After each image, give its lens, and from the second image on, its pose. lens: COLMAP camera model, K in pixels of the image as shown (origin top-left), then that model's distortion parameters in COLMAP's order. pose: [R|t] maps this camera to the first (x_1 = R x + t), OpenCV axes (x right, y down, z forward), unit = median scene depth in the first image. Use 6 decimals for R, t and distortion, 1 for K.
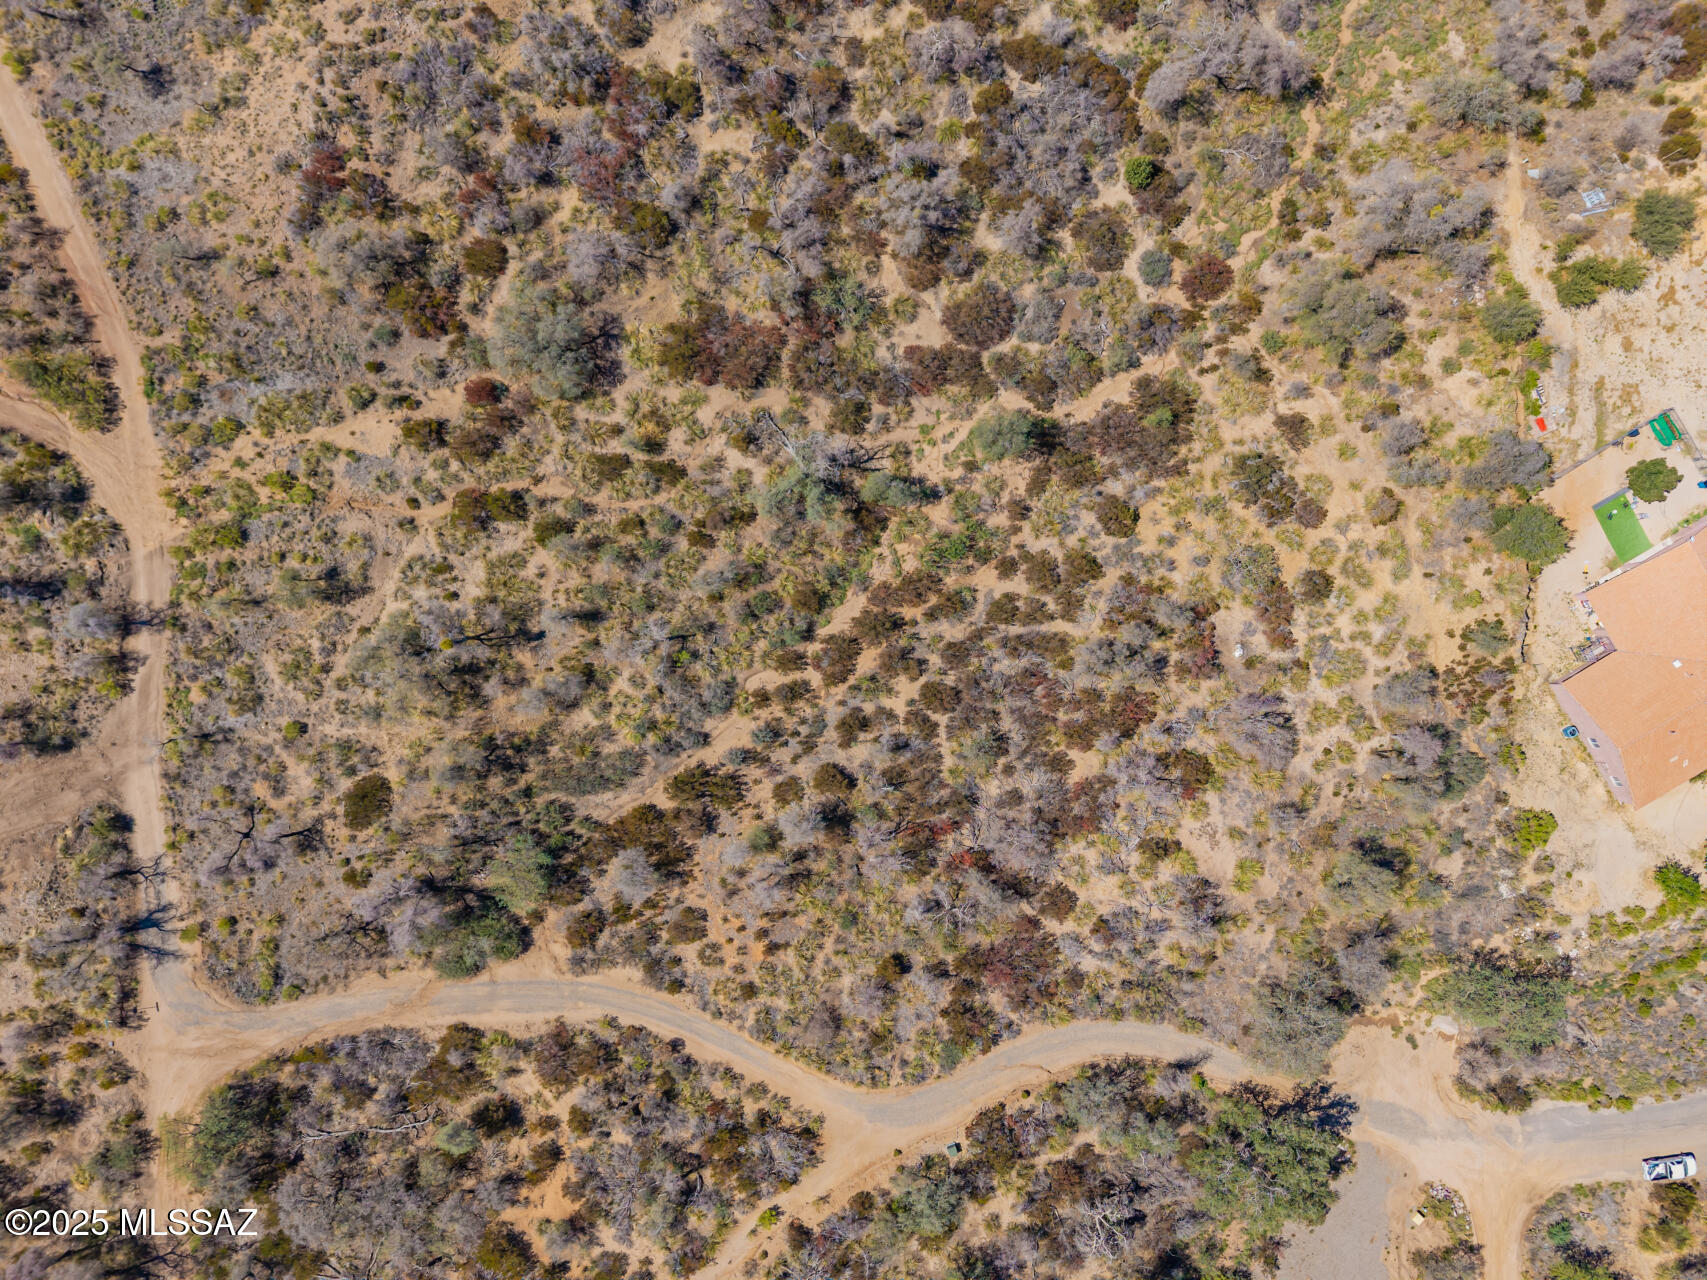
lens RADIAL K [[1141.8, 0, 844.2], [0, 1141.8, 642.5], [0, 0, 1]] dist [0.018133, -0.017707]
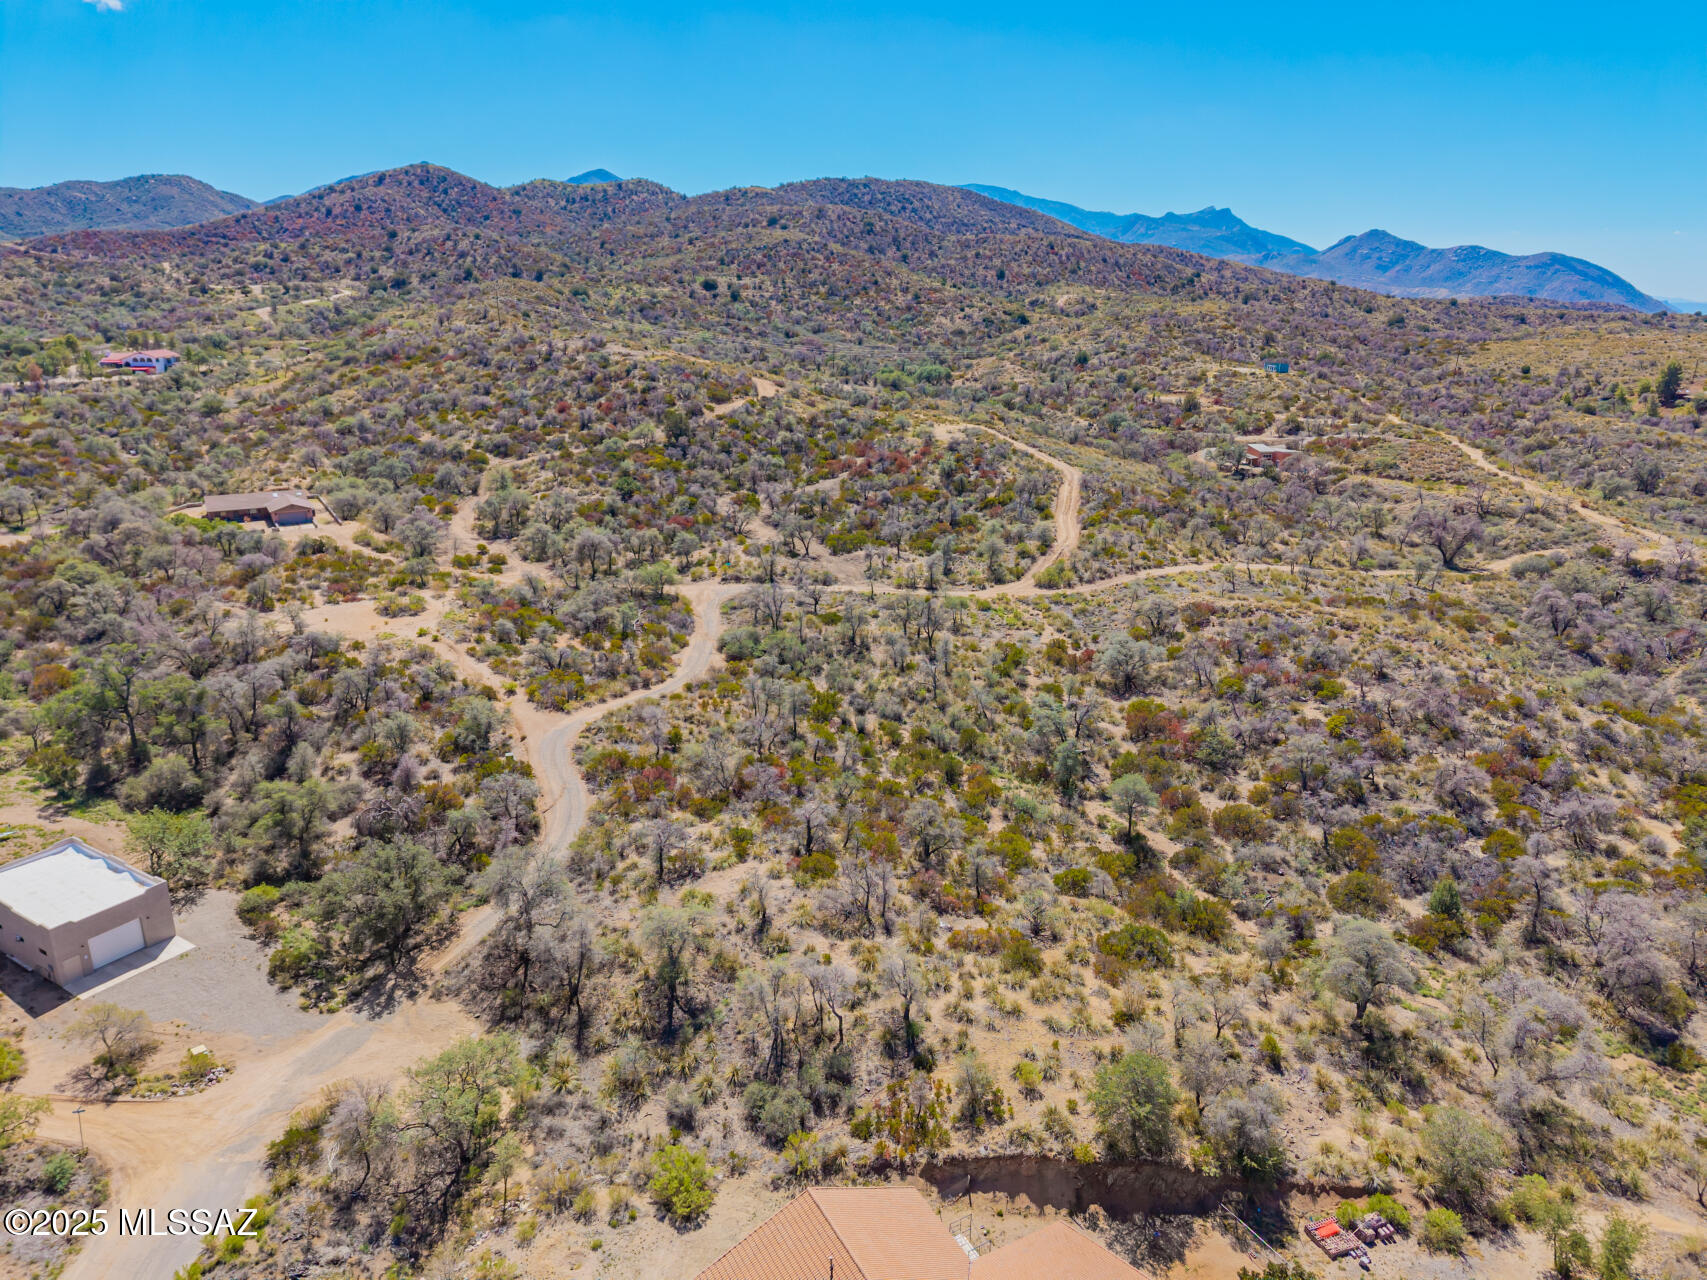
lens RADIAL K [[1141.8, 0, 844.2], [0, 1141.8, 642.5], [0, 0, 1]] dist [0.018133, -0.017707]
pose [[-0.039427, 0.285800, -0.957478, 1.126763], [-0.999222, -0.011398, 0.037743, 0.052589], [-0.000127, 0.958222, 0.286027, 0.524946]]
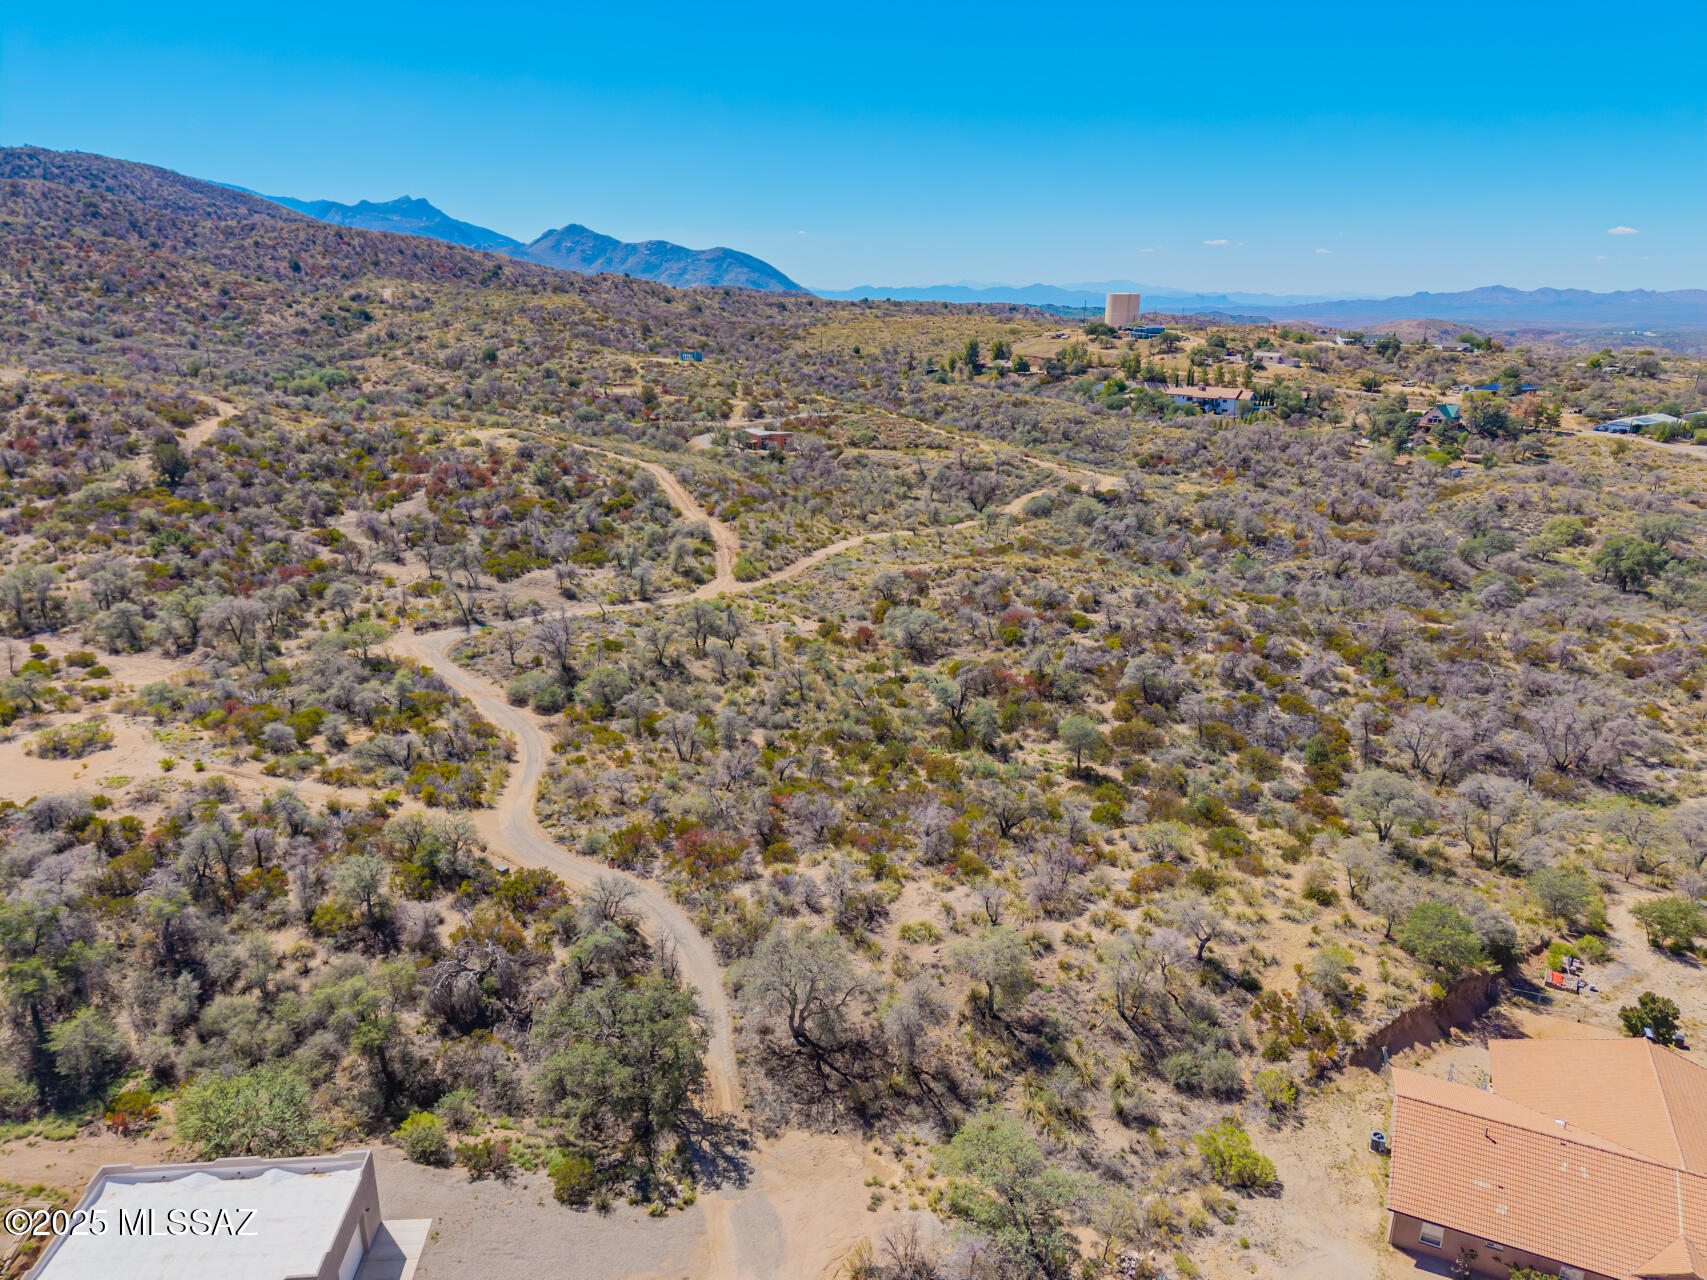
lens RADIAL K [[1141.8, 0, 844.2], [0, 1141.8, 642.5], [0, 0, 1]] dist [0.018133, -0.017707]
pose [[0.563015, 0.238673, -0.791233, 0.928669], [-0.826368, 0.175779, -0.534992, 0.657851], [0.011394, 0.955059, 0.296198, 0.511989]]
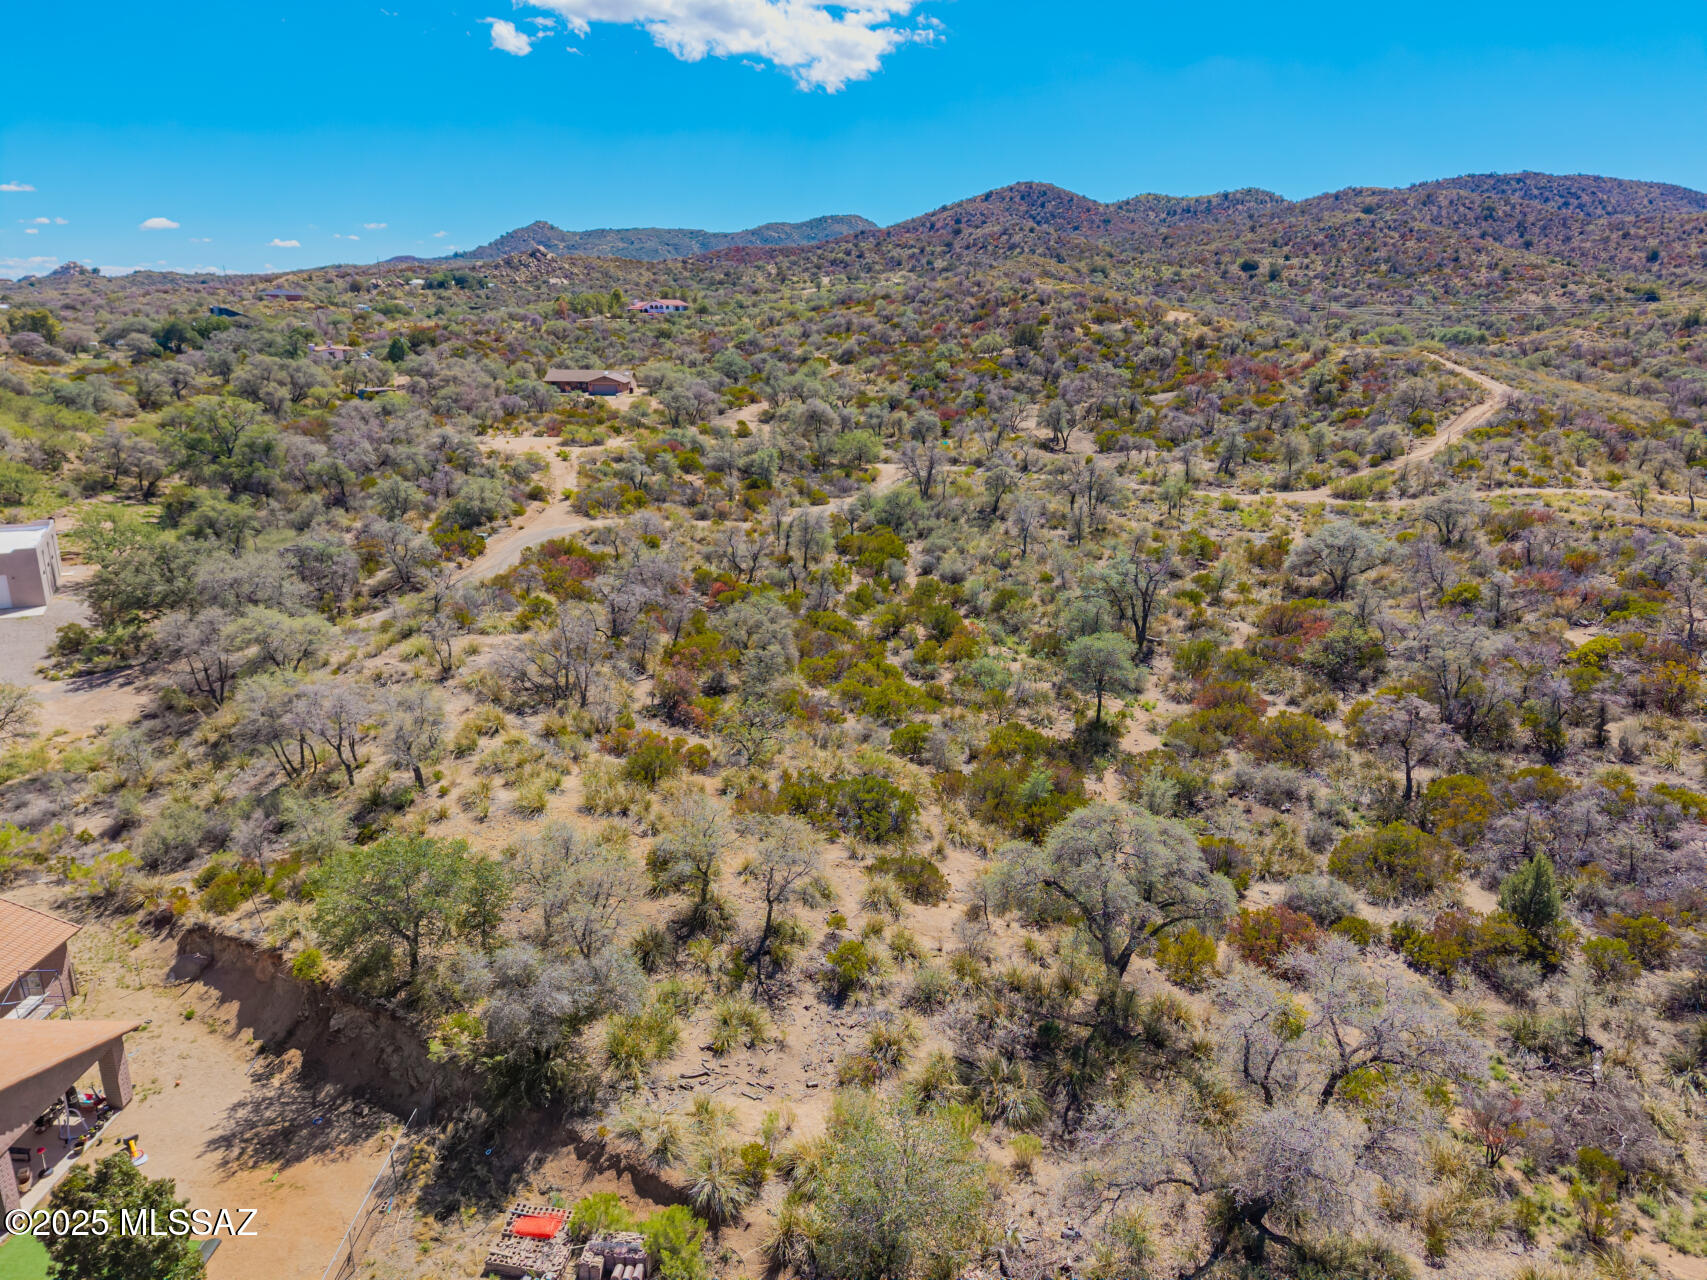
lens RADIAL K [[1141.8, 0, 844.2], [0, 1141.8, 642.5], [0, 0, 1]] dist [0.018133, -0.017707]
pose [[-0.526593, 0.217355, -0.821861, 0.788662], [-0.850055, -0.146372, 0.505947, -0.391601], [-0.010327, 0.965055, 0.261842, 0.774511]]
